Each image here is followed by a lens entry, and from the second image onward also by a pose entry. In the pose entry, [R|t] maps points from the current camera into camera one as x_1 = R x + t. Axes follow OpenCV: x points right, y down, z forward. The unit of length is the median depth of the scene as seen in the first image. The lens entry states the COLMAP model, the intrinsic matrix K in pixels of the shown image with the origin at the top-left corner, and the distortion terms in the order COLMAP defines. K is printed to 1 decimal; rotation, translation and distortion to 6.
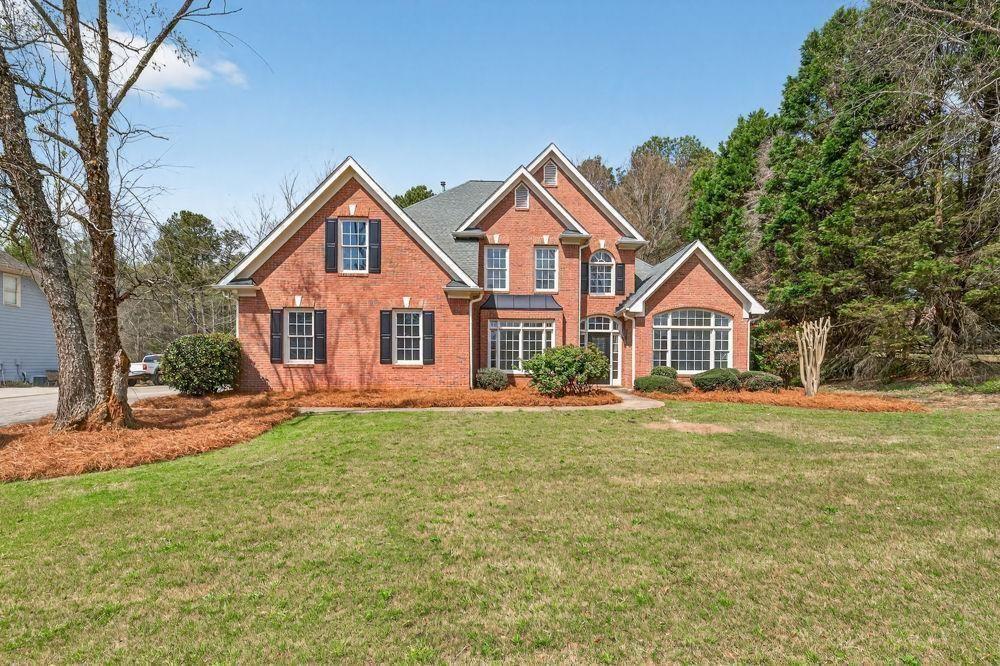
lens RADIAL K [[469.9, 0, 501.0], [0, 469.9, 371.8], [0, 0, 1]] dist [0.000957, -0.000107]
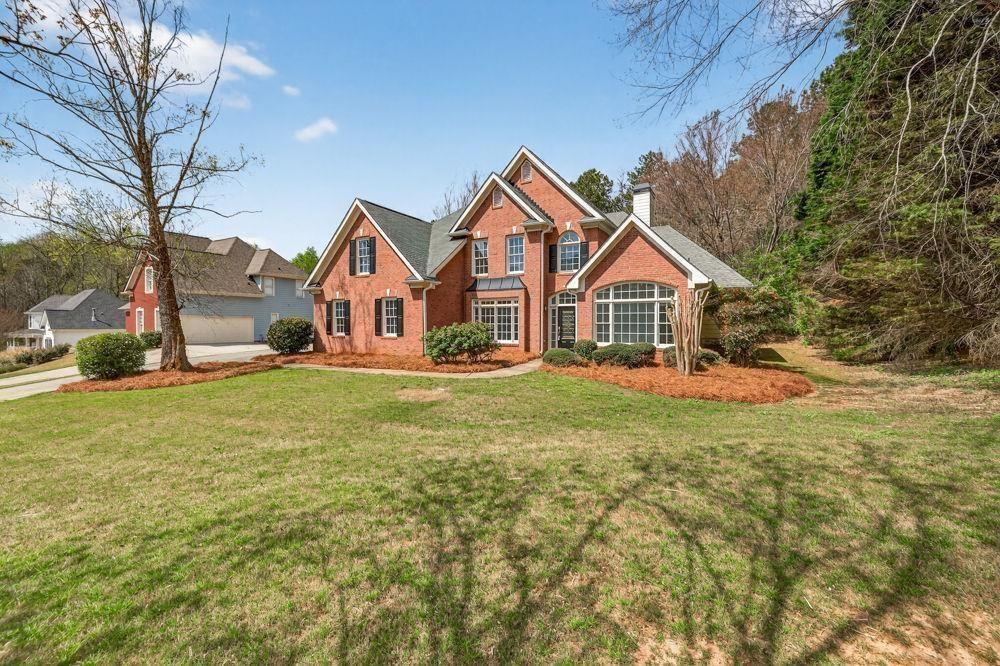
lens RADIAL K [[415.8, 0, 497.1], [0, 415.8, 329.9], [0, 0, 1]] dist [0.001190, -0.000364]
pose [[0.843592, 0.002776, -0.536978, 0.644160], [-0.002308, 0.999996, 0.001544, -0.032489], [0.536980, -0.000063, 0.843595, 0.097326]]
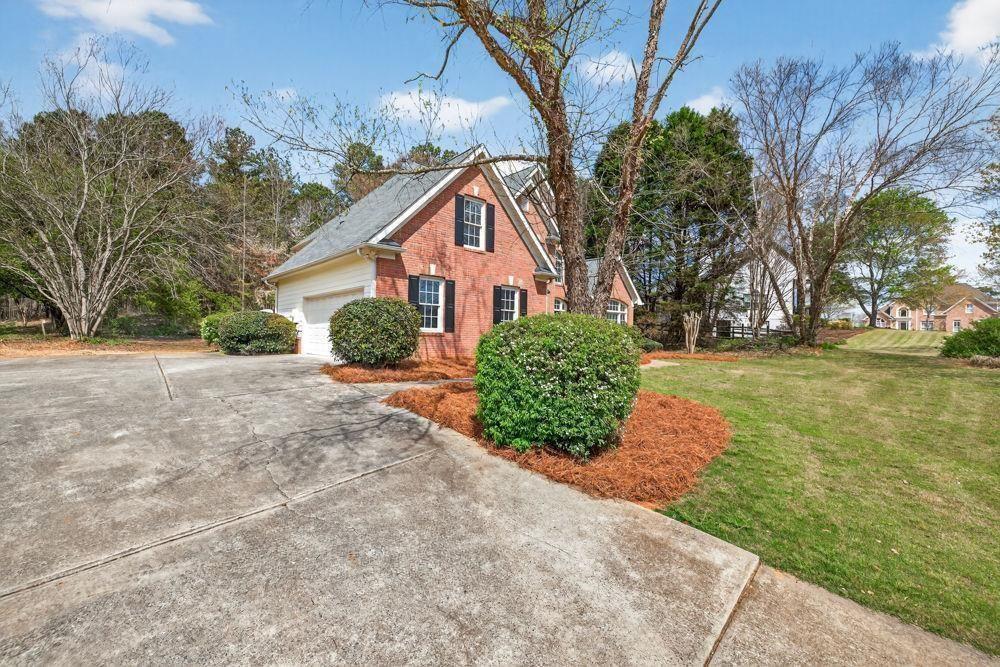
lens RADIAL K [[415.8, 0, 497.1], [0, 415.8, 330.4], [0, 0, 1]] dist [0.001190, -0.000364]
pose [[0.772007, 0.017462, 0.635374, -0.749529], [-0.011169, 0.999841, -0.013908, -0.008896], [-0.635516, 0.003641, 0.772079, 0.195022]]
